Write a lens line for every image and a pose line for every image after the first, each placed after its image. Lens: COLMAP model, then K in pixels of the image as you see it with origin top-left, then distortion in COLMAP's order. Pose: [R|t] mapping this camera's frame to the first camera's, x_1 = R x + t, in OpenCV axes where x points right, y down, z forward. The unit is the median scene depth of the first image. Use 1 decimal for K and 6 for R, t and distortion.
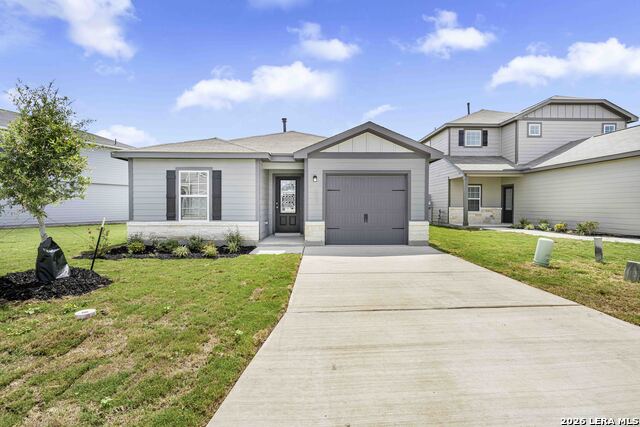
lens RADIAL K [[302.0, 0, 323.1], [0, 302.0, 205.8], [0, 0, 1]] dist [-0.001836, -0.000203]
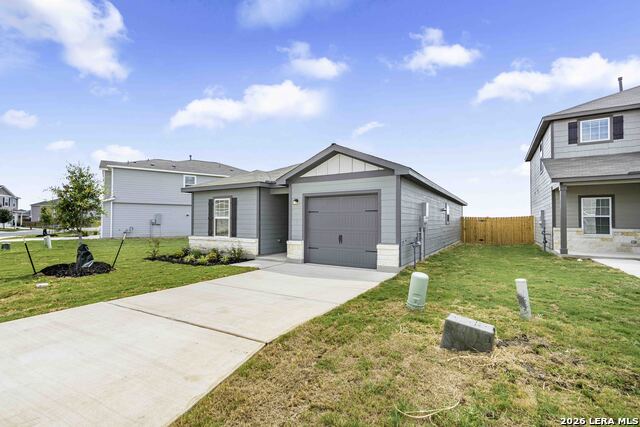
lens RADIAL K [[302.0, 0, 323.1], [0, 302.0, 205.8], [0, 0, 1]] dist [-0.001836, -0.000203]
pose [[0.838994, -0.026510, -0.543494, 0.650176], [-0.002206, 0.998639, -0.052116, -0.017881], [0.544136, 0.044924, 0.837794, 0.130250]]
